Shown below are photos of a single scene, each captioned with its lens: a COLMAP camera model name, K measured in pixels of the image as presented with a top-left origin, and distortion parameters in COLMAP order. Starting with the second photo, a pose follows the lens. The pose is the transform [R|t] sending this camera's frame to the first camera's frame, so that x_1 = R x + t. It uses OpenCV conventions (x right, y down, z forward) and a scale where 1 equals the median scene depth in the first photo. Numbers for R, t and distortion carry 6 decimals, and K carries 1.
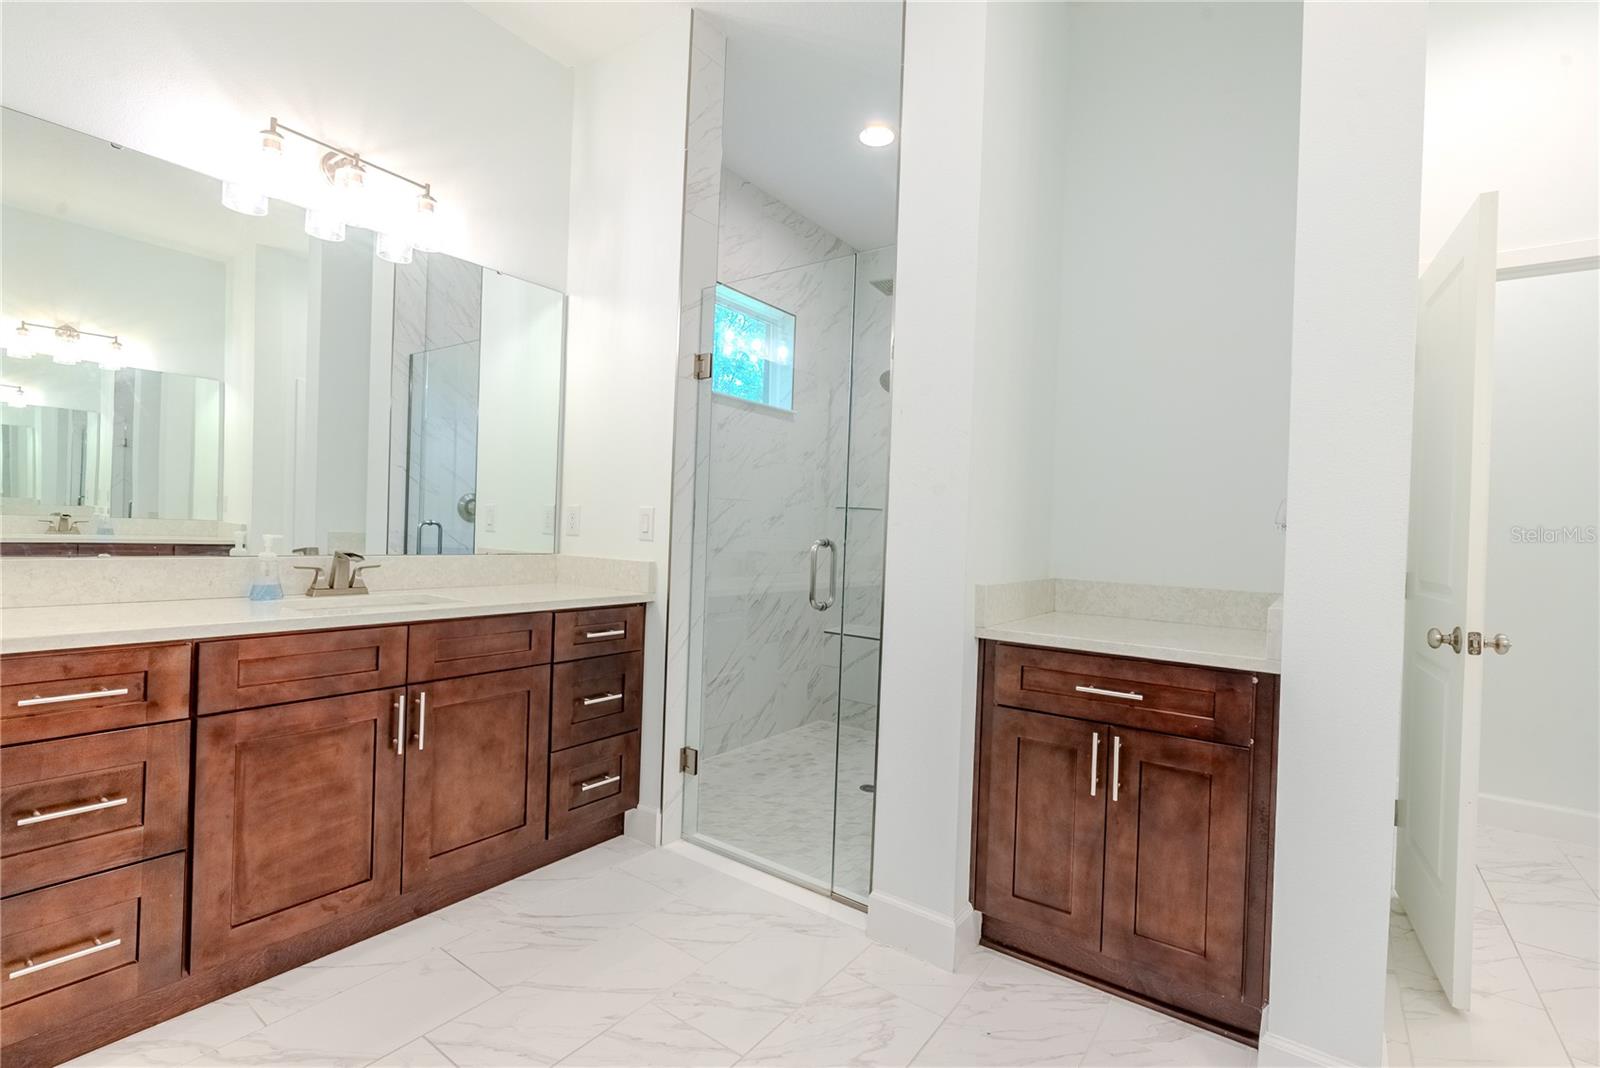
lens RADIAL K [[721.1, 0, 803.2], [0, 721.1, 520.2], [0, 0, 1]] dist [-0.012164, 0.003630]
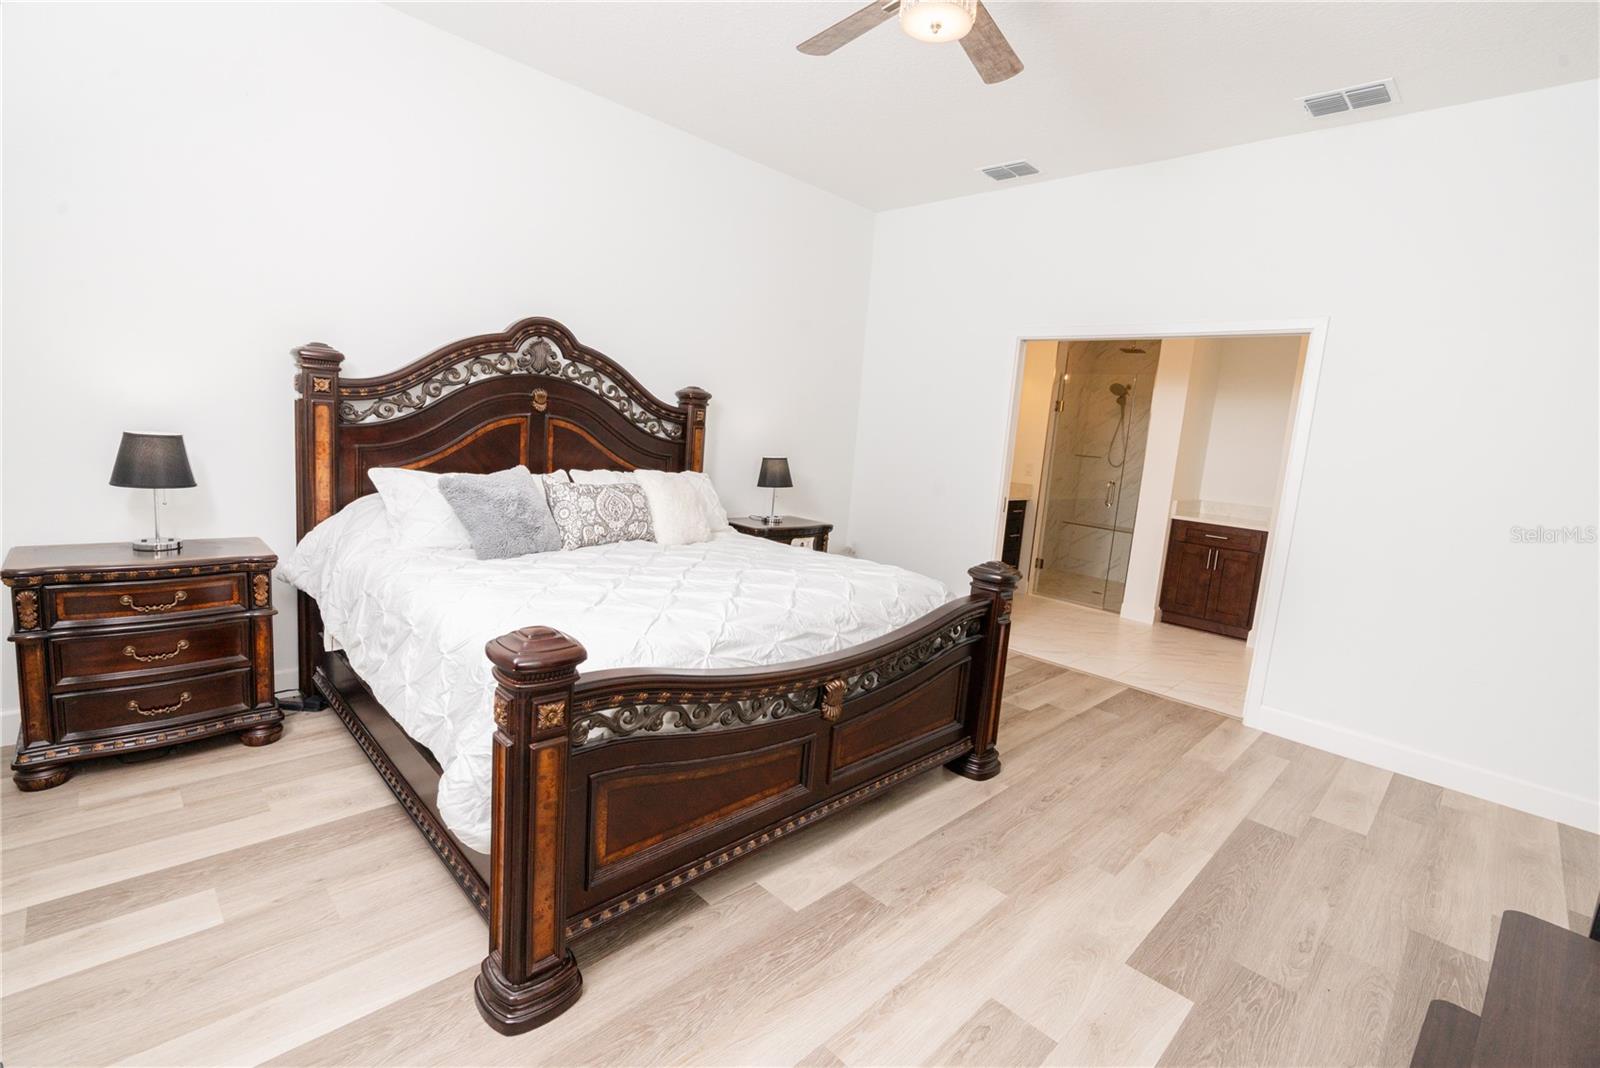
lens RADIAL K [[721.1, 0, 808.5], [0, 721.1, 525.8], [0, 0, 1]] dist [-0.012164, 0.003630]
pose [[0.985329, 0.067479, -0.156759, -0.860726], [-0.045977, 0.989511, 0.136949, -0.159207], [0.164355, -0.127732, 0.978096, -2.409271]]
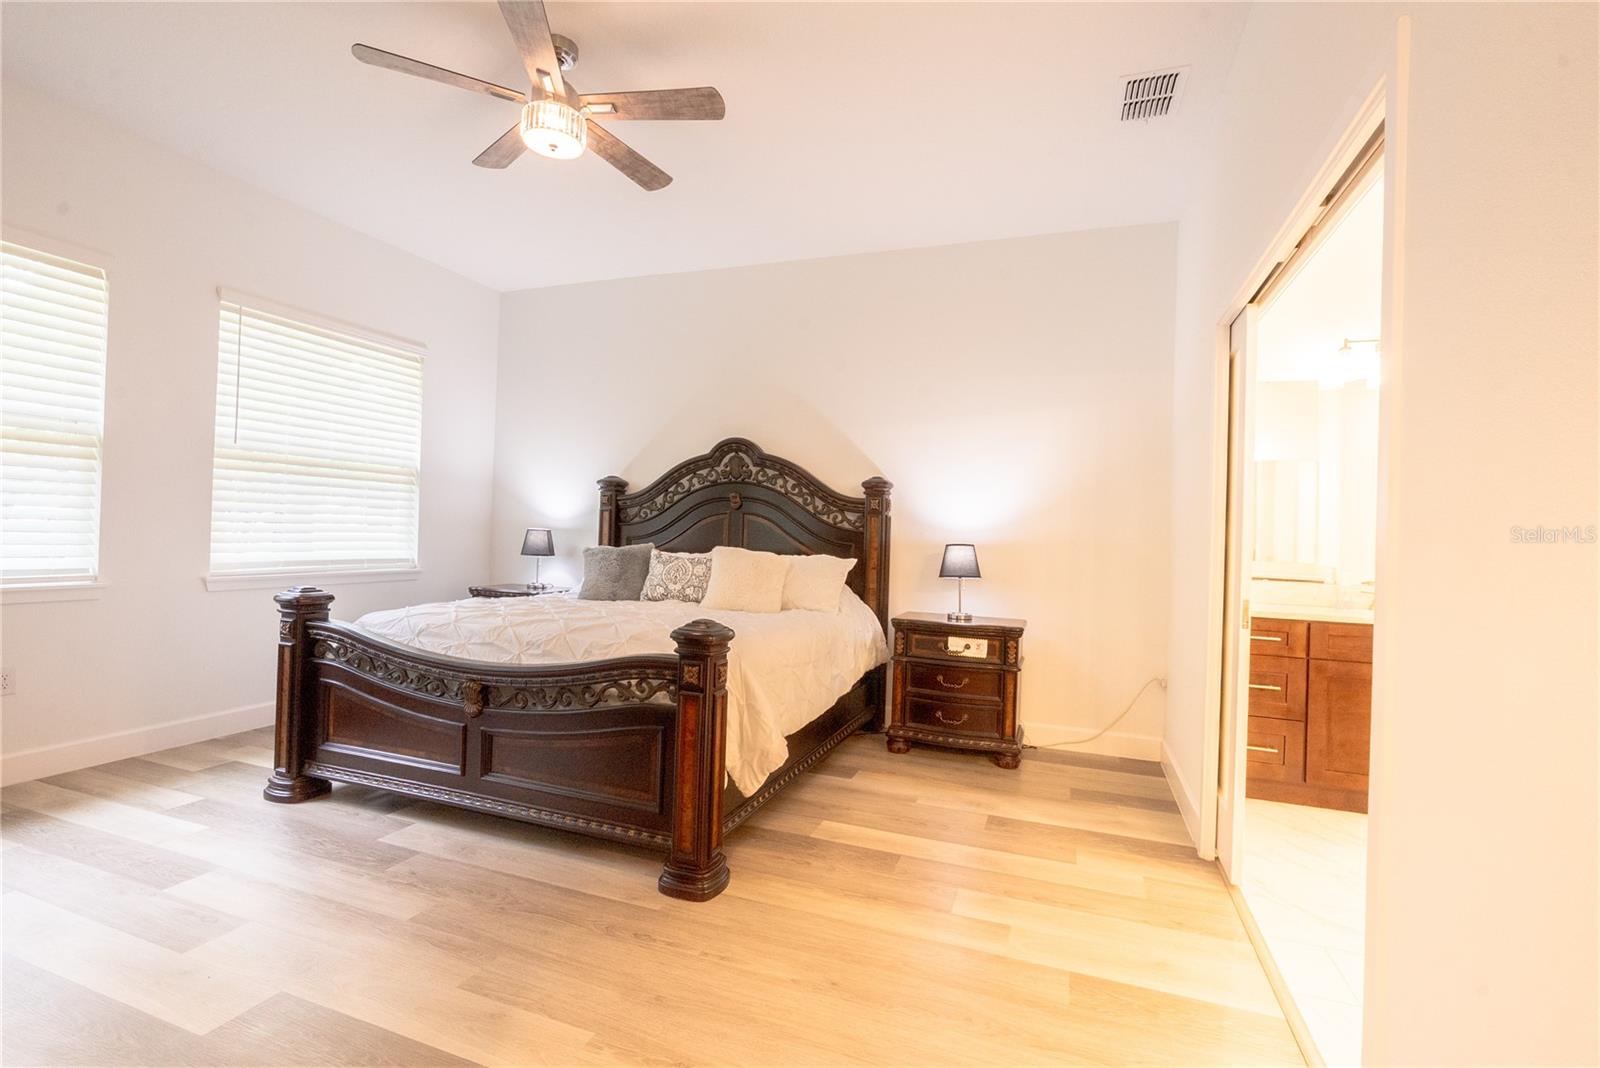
lens RADIAL K [[721.1, 0, 805.5], [0, 721.1, 527.3], [0, 0, 1]] dist [-0.012164, 0.003630]
pose [[0.269087, -0.029734, -0.962657, 0.710014], [-0.019266, 0.999157, -0.036247, -0.001907], [0.962923, 0.028300, 0.268287, -0.896517]]
